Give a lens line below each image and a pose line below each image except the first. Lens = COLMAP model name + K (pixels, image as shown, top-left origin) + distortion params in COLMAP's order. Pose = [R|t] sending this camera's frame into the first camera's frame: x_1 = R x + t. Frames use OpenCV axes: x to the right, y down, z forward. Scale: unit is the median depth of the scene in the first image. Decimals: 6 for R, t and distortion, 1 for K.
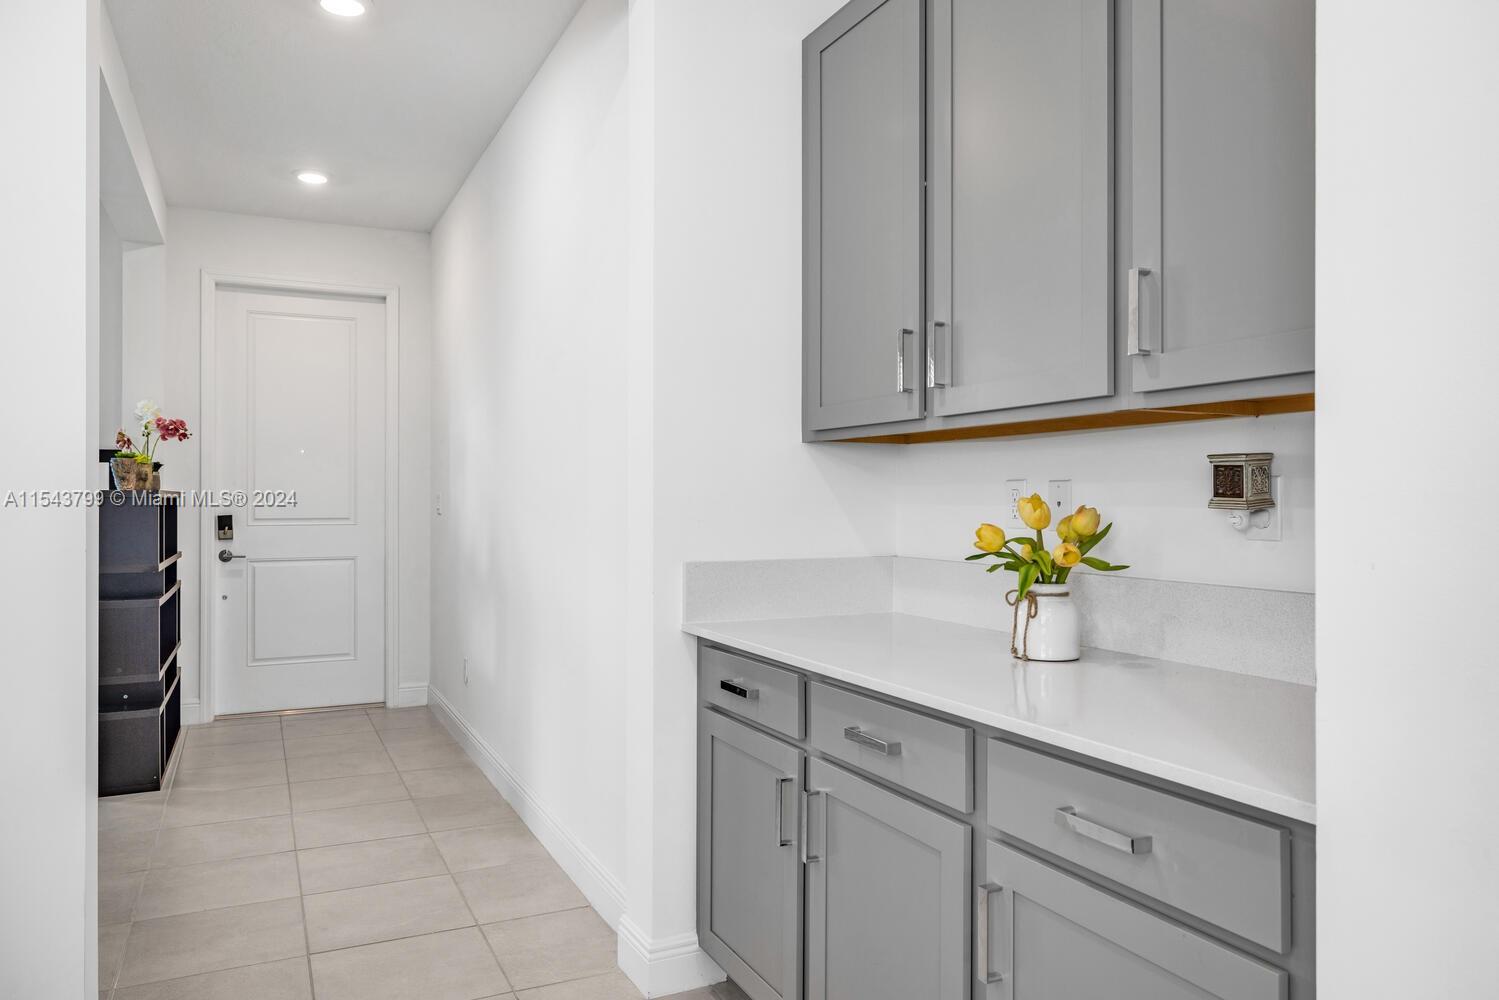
lens RADIAL K [[989.4, 0, 741.1], [0, 989.4, 484.9], [0, 0, 1]] dist [-0.001287, -0.005591]
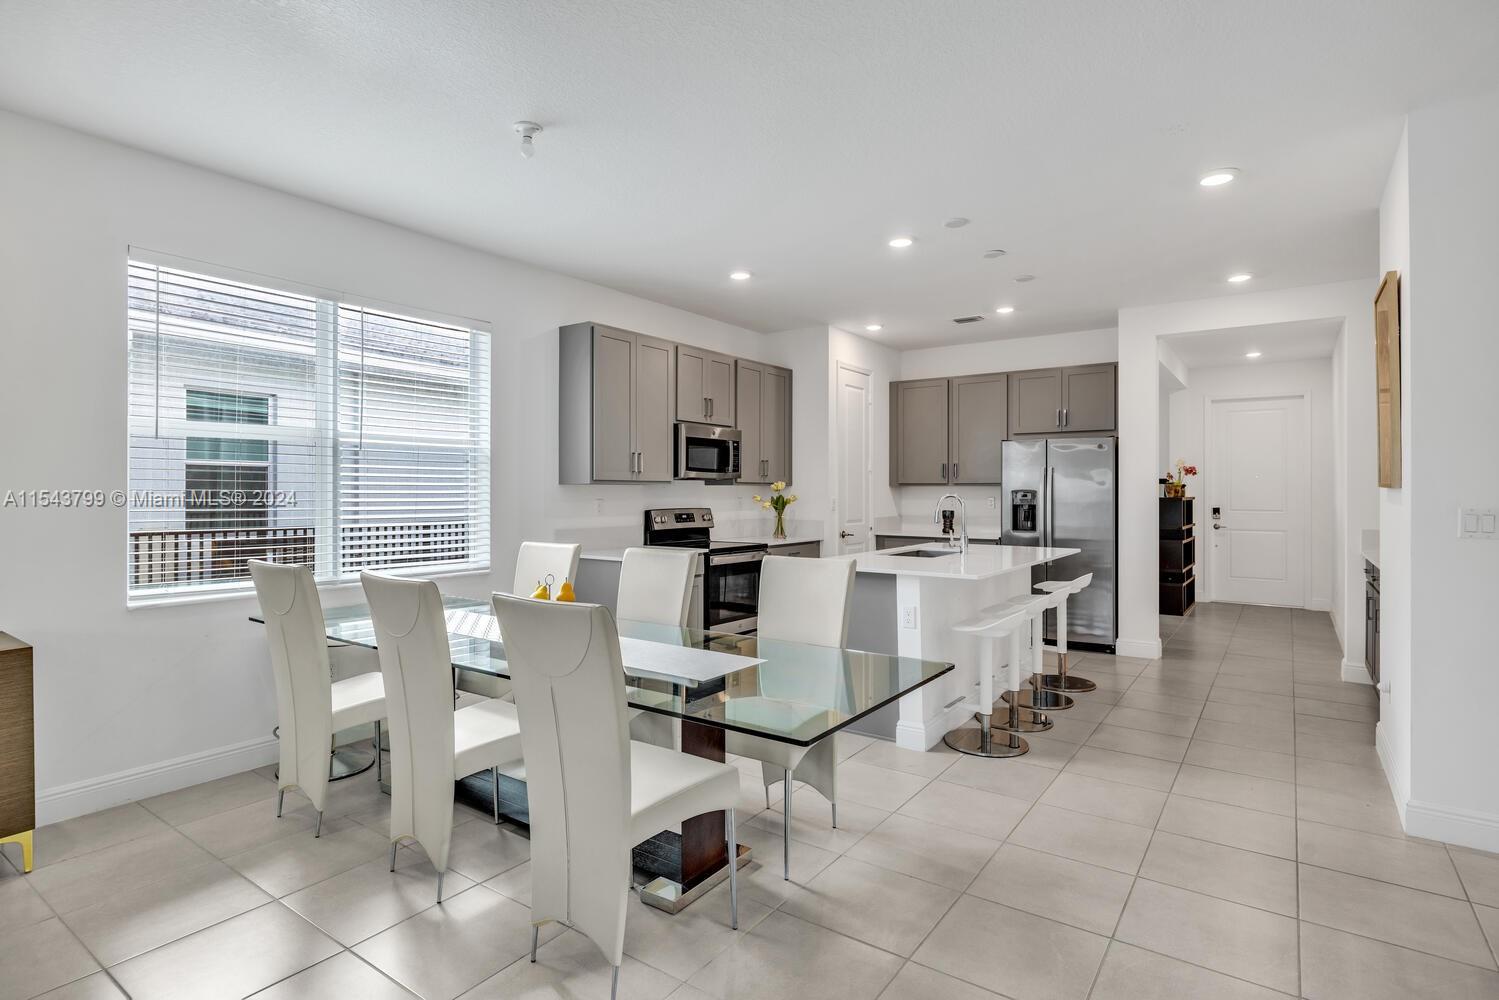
lens RADIAL K [[766.8, 0, 750.2], [0, 766.8, 490.2], [0, 0, 1]] dist [0.003180, 0.000851]
pose [[0.487071, 0.007555, -0.873330, 0.595015], [0.006245, 0.999907, 0.012133, -0.044206], [0.873340, -0.011363, 0.486978, -0.937748]]
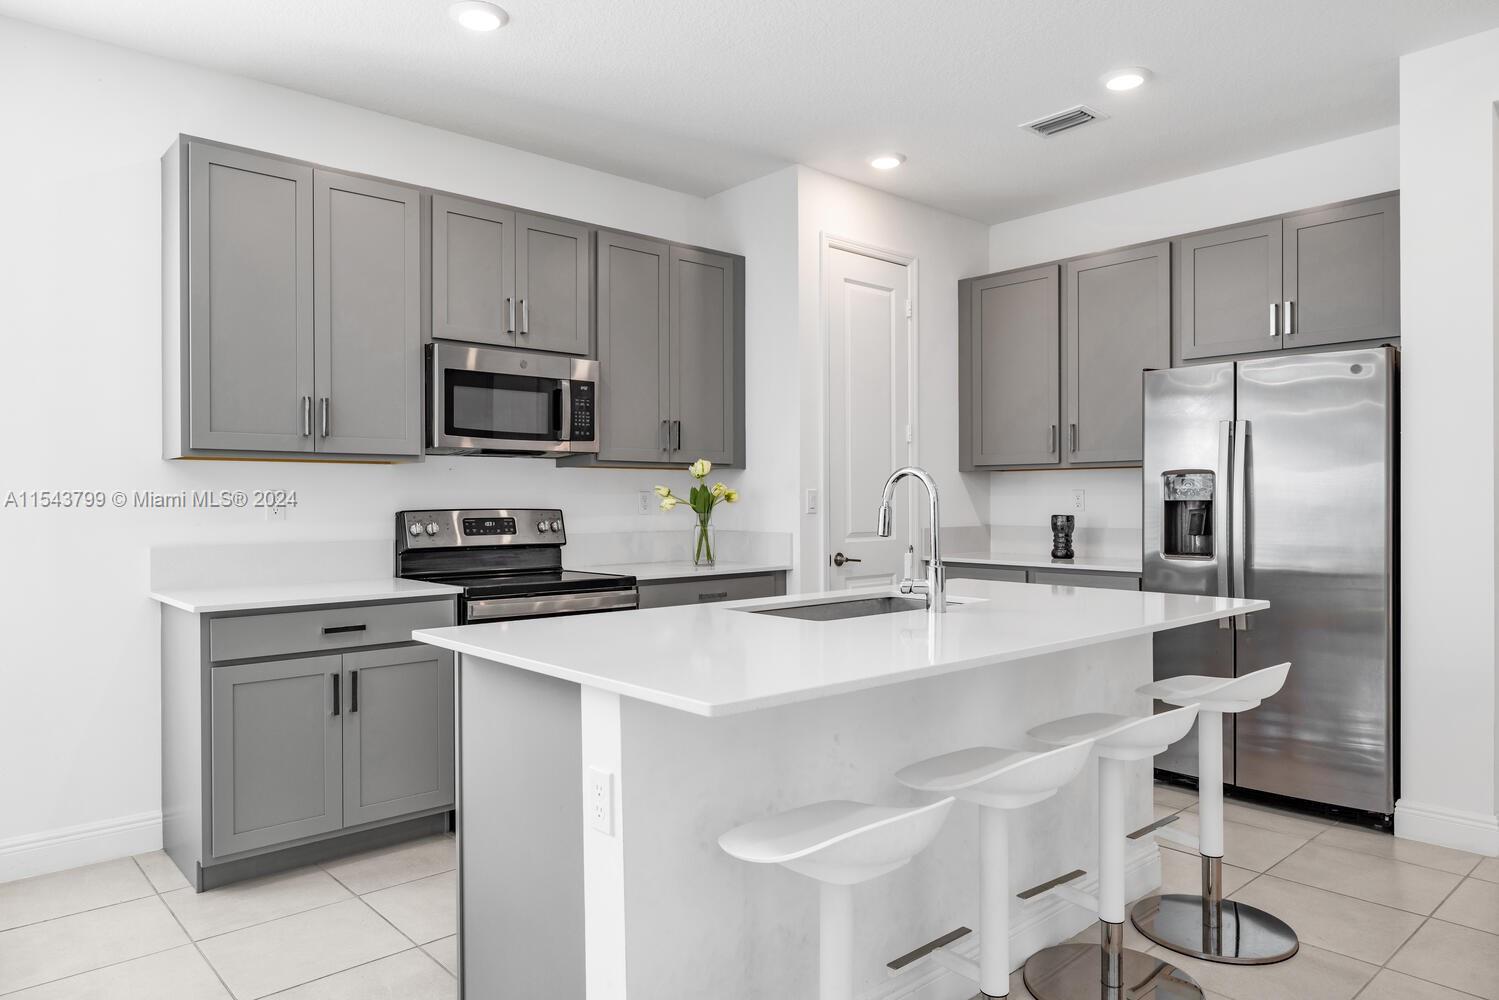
lens RADIAL K [[989.4, 0, 741.6], [0, 989.4, 490.7], [0, 0, 1]] dist [-0.001287, -0.005591]
pose [[0.284581, -0.000494, -0.958652, 0.290010], [0.013010, 0.999910, 0.003347, -0.010123], [0.958564, -0.013425, 0.284562, -0.357615]]
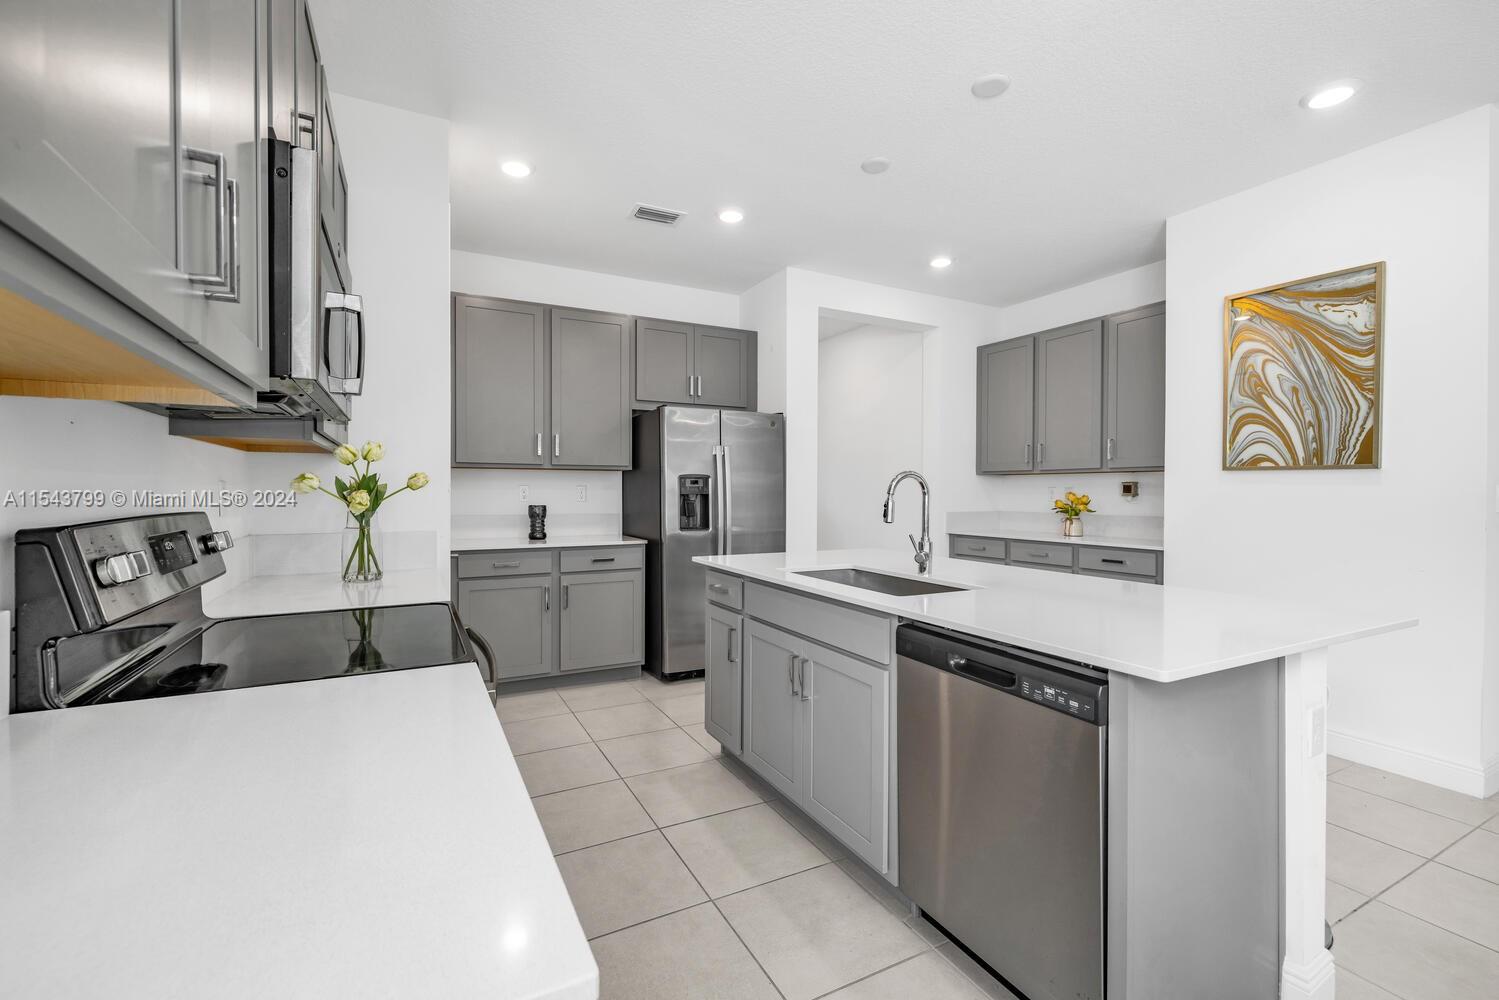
lens RADIAL K [[632.2, 0, 736.7], [0, 632.2, 499.9], [0, 0, 1]] dist [0.003139, -0.001299]
pose [[0.999124, 0.004400, 0.041625, -0.517418], [-0.005453, 0.999667, 0.025232, -0.006330], [-0.041500, -0.025437, 0.998815, -0.646586]]
